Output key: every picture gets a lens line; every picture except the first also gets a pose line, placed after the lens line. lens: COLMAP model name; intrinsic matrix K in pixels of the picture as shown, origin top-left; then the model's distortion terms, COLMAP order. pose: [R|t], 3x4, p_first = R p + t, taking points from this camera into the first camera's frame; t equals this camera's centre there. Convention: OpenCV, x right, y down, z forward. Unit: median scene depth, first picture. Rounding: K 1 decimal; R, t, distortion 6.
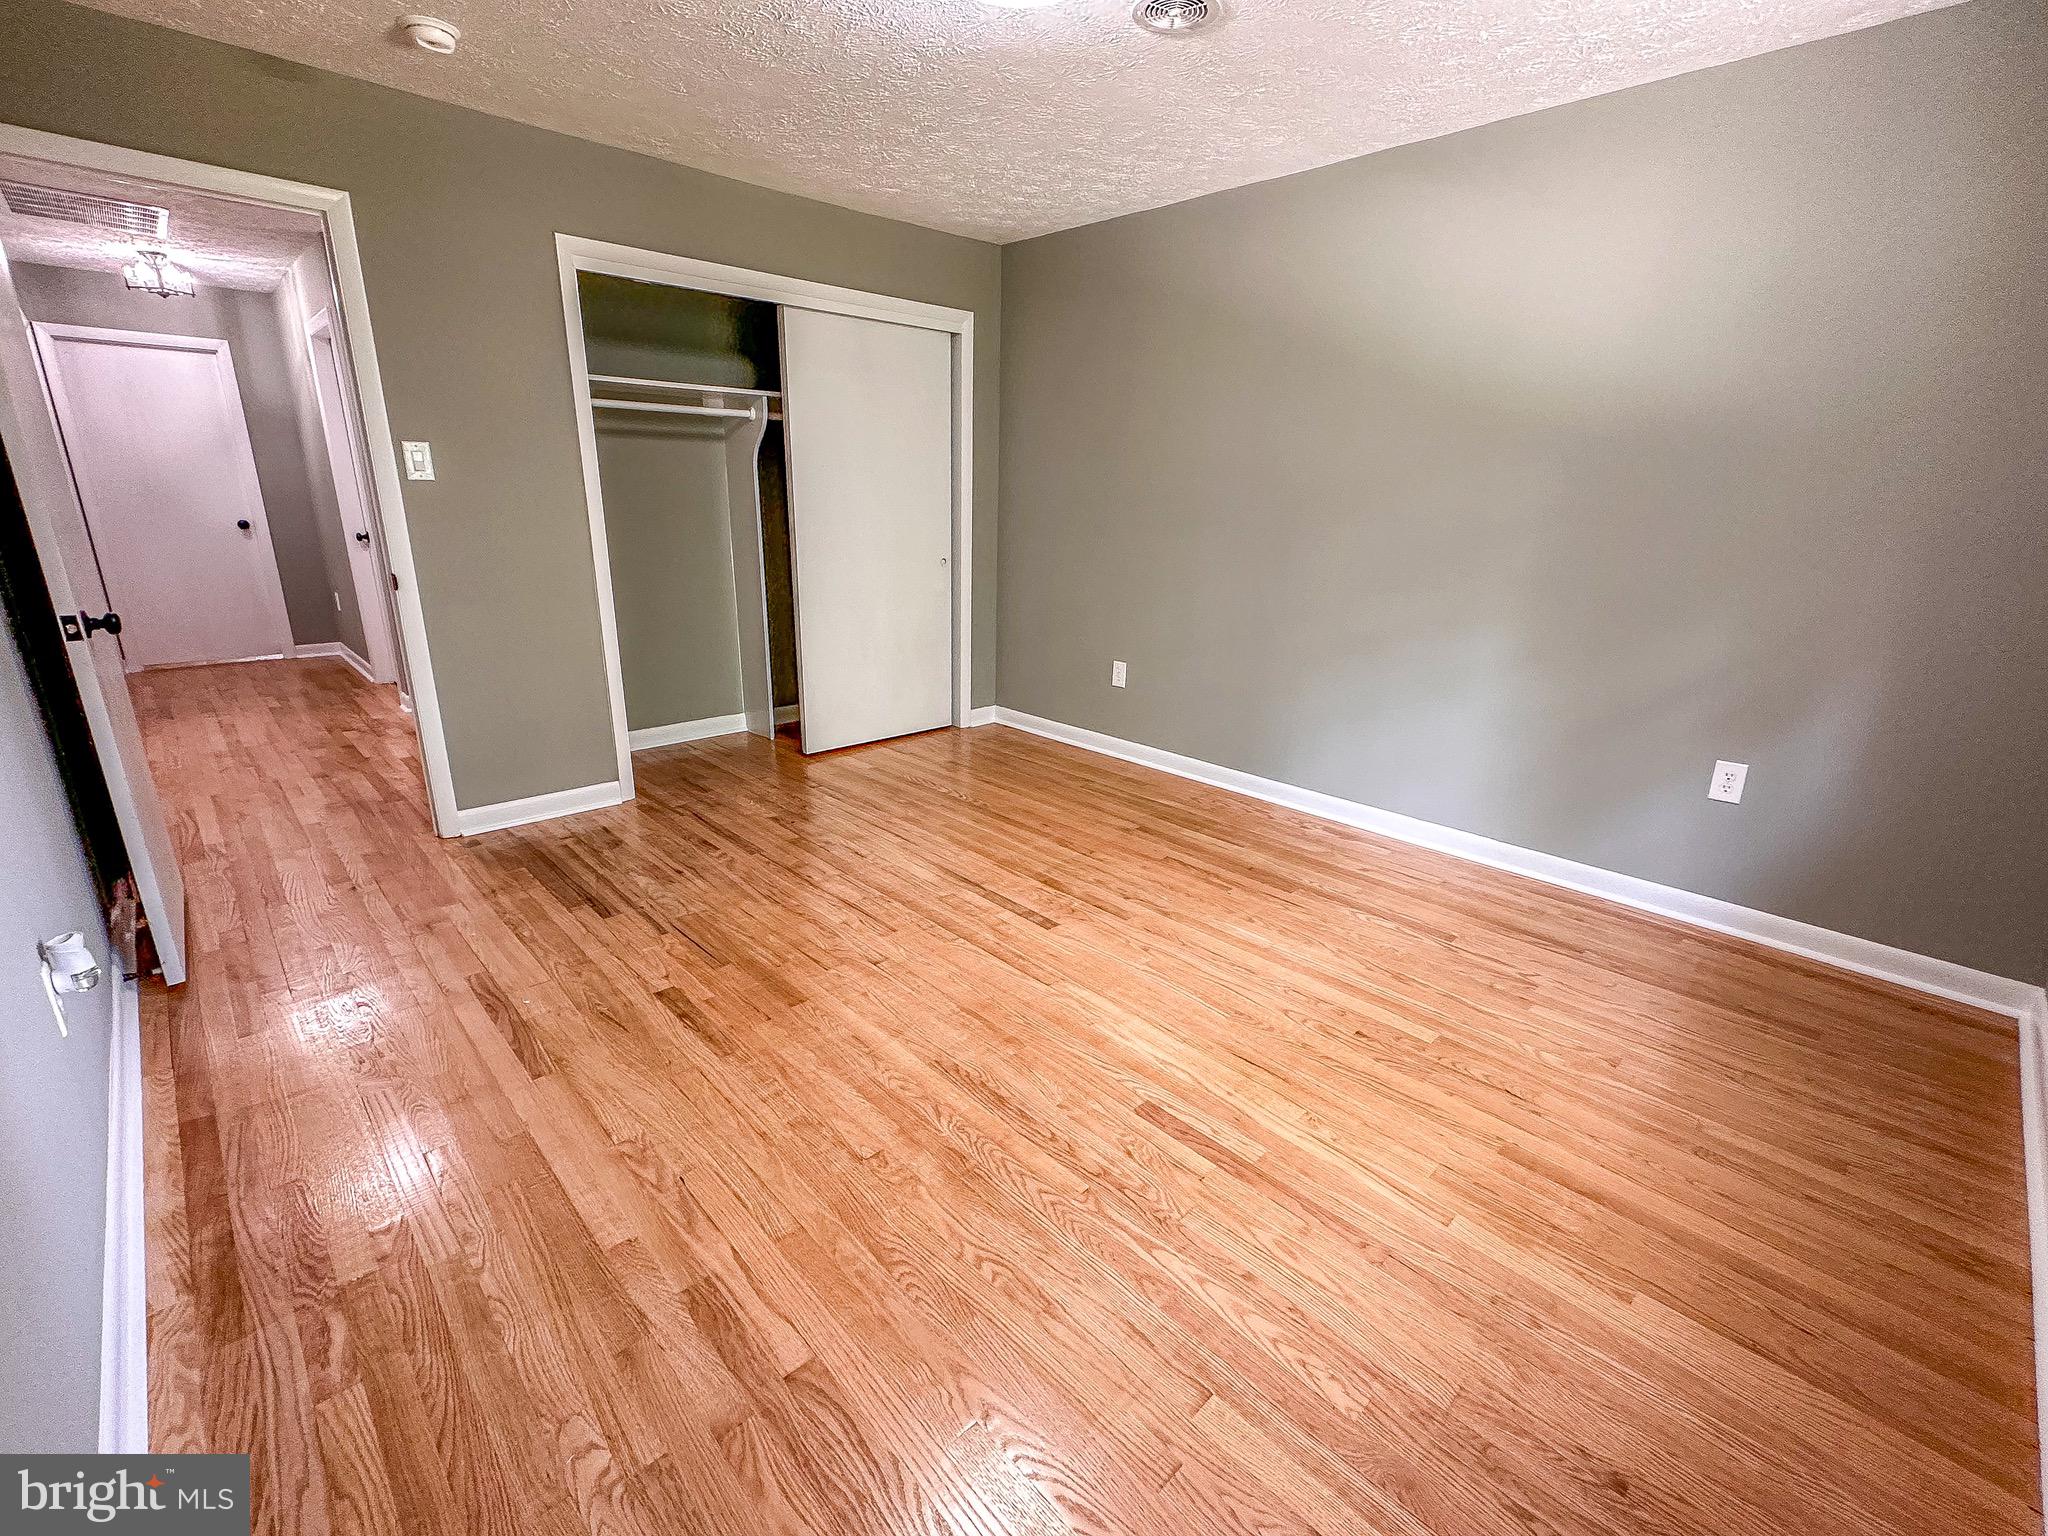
lens RADIAL K [[878.2, 0, 1030.1], [0, 878.2, 765.1], [0, 0, 1]] dist [-0.000054, -0.000652]
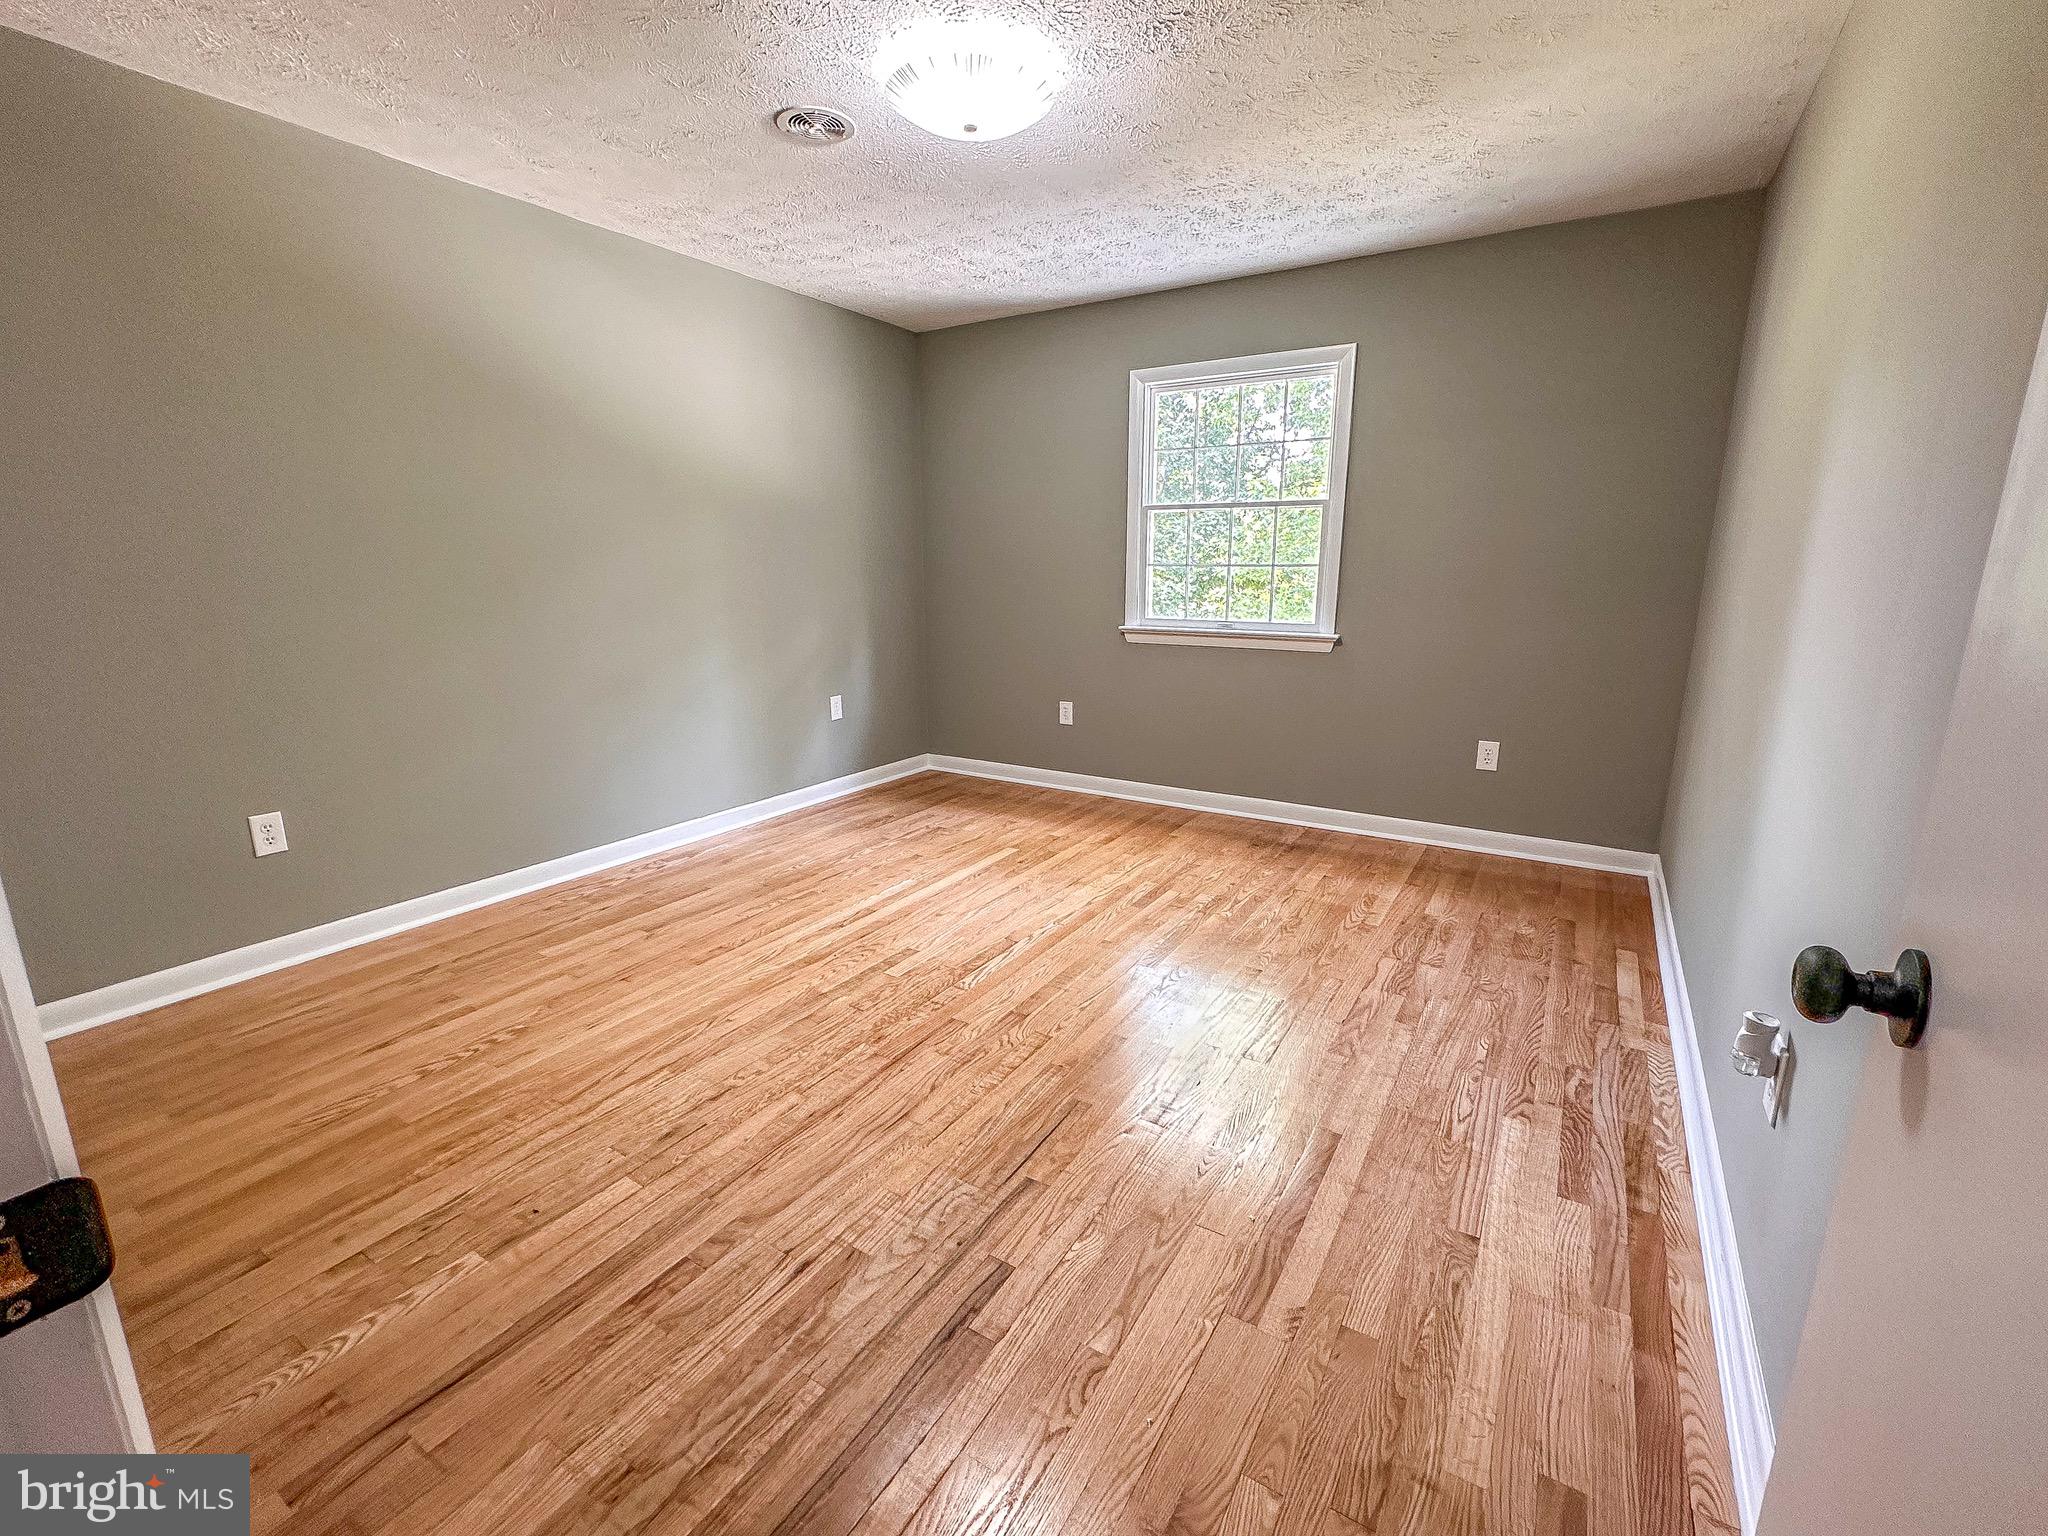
lens RADIAL K [[833.3, 0, 1043.6], [0, 833.3, 754.2], [0, 0, 1]] dist [0.000857, -0.000369]
pose [[-0.214886, -0.242890, 0.945954, -0.854628], [0.287321, 0.909994, 0.298926, -0.269376], [-0.933419, 0.336028, -0.125758, 0.865072]]
